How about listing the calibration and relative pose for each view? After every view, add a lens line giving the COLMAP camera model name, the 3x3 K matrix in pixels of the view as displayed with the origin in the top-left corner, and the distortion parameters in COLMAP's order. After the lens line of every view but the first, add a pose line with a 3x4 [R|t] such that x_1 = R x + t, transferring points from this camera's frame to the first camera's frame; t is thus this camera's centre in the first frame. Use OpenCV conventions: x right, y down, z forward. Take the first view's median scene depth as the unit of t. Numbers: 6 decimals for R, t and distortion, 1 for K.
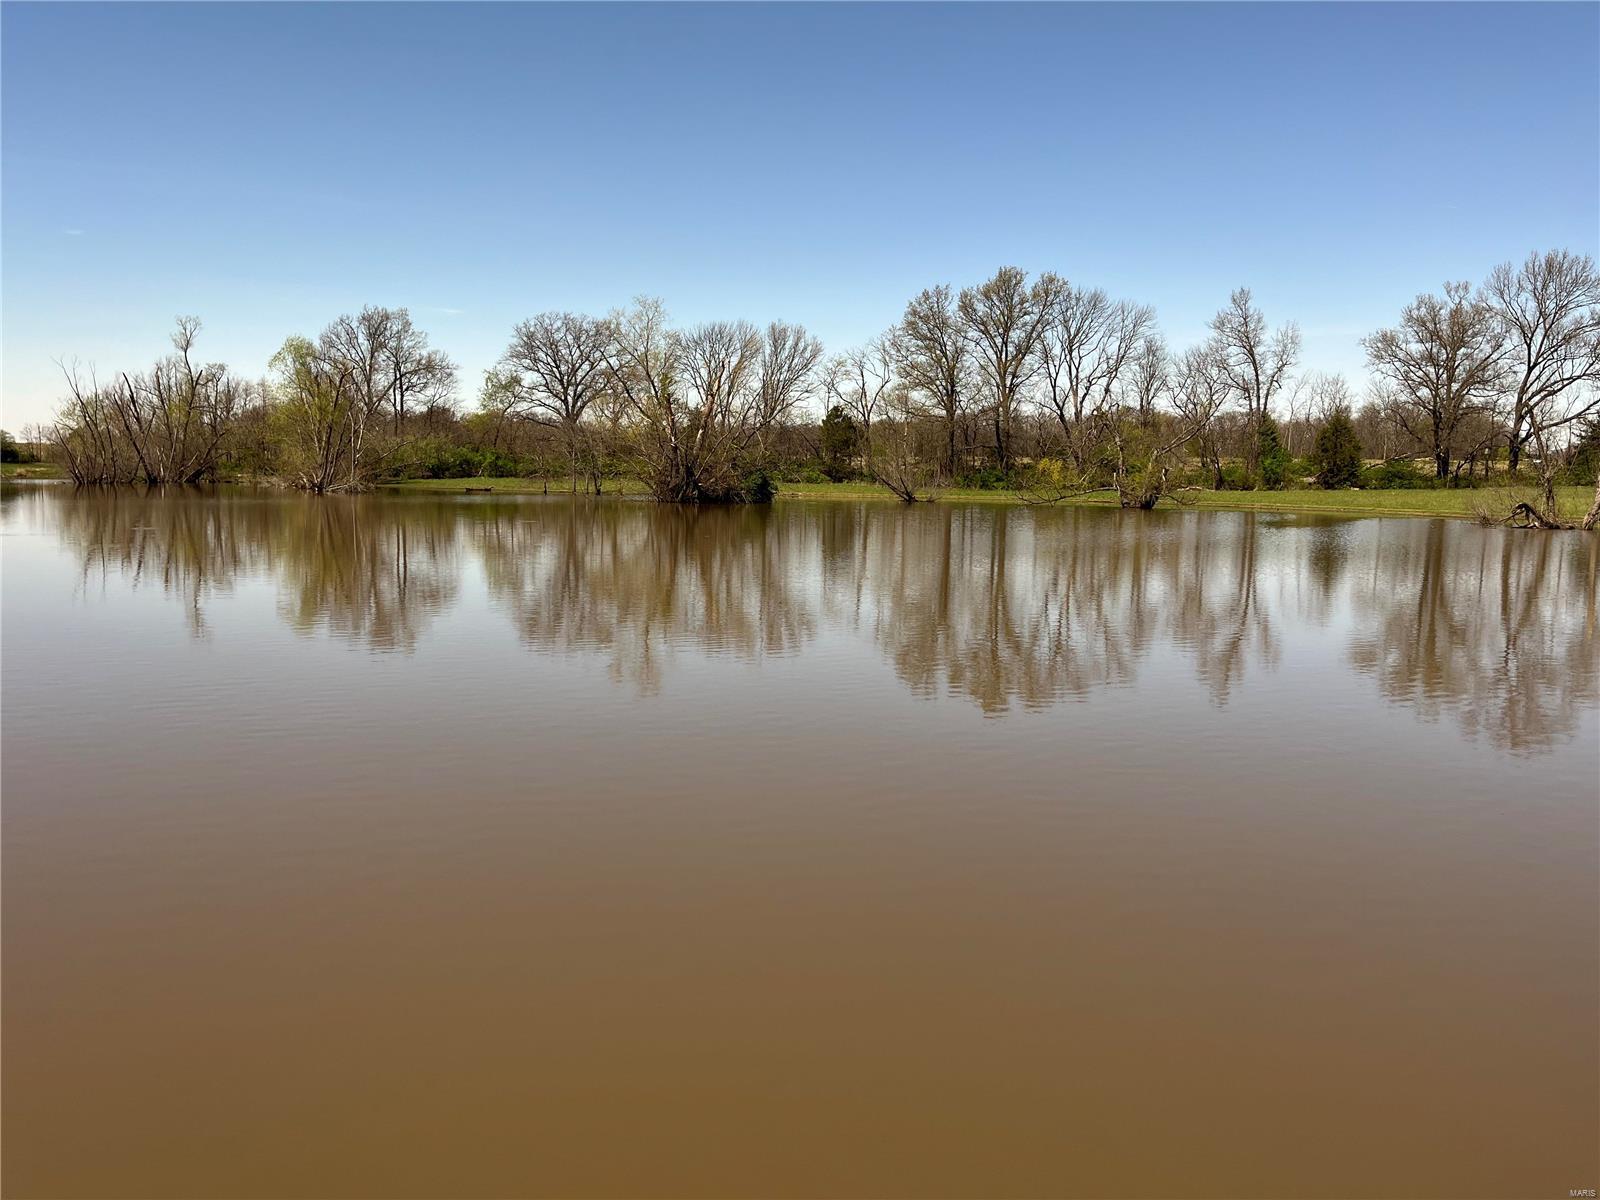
lens RADIAL K [[1222.5, 0, 803.4], [0, 1222.5, 592.9], [0, 0, 1]] dist [0.030815, -0.018742]
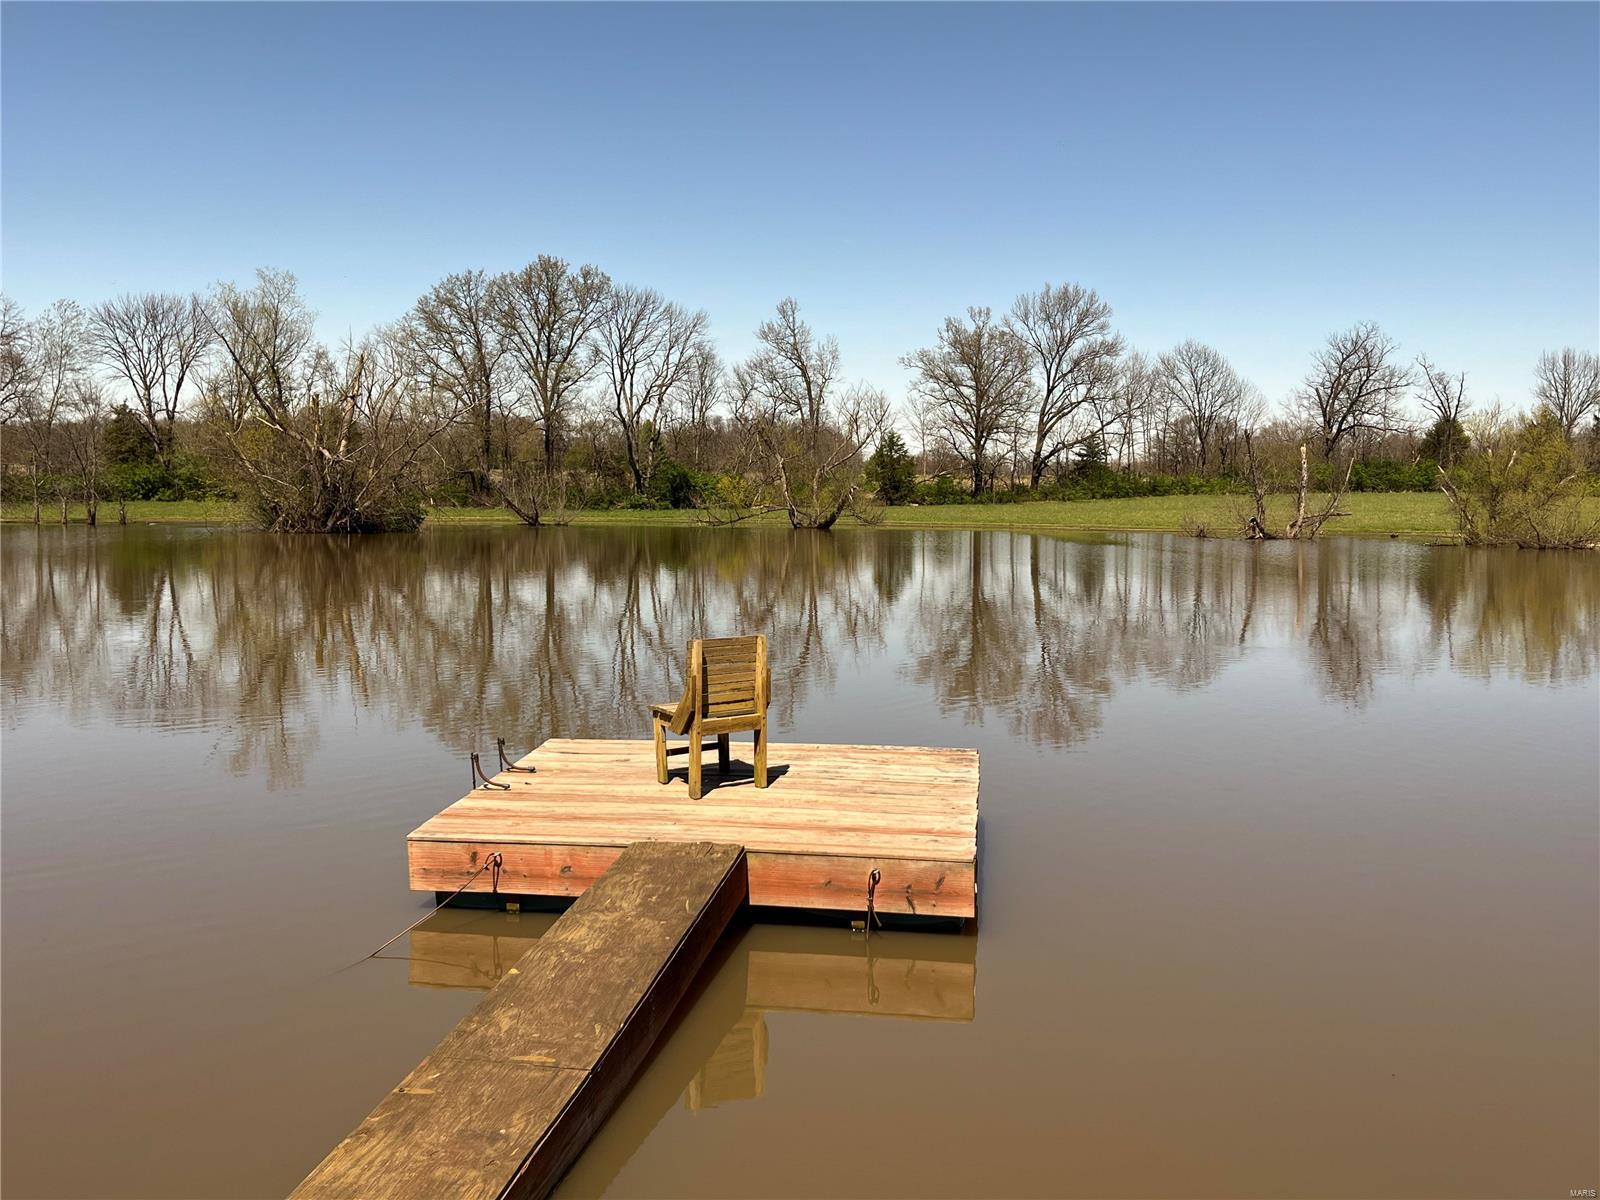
lens RADIAL K [[1457.8, 0, 809.9], [0, 1457.8, 593.2], [0, 0, 1]] dist [0.111826, -0.017298]
pose [[0.851933, -0.045477, 0.521672, -0.242914], [0.057974, 0.998289, -0.007650, -0.006914], [-0.520432, 0.036761, 0.853112, 0.016974]]
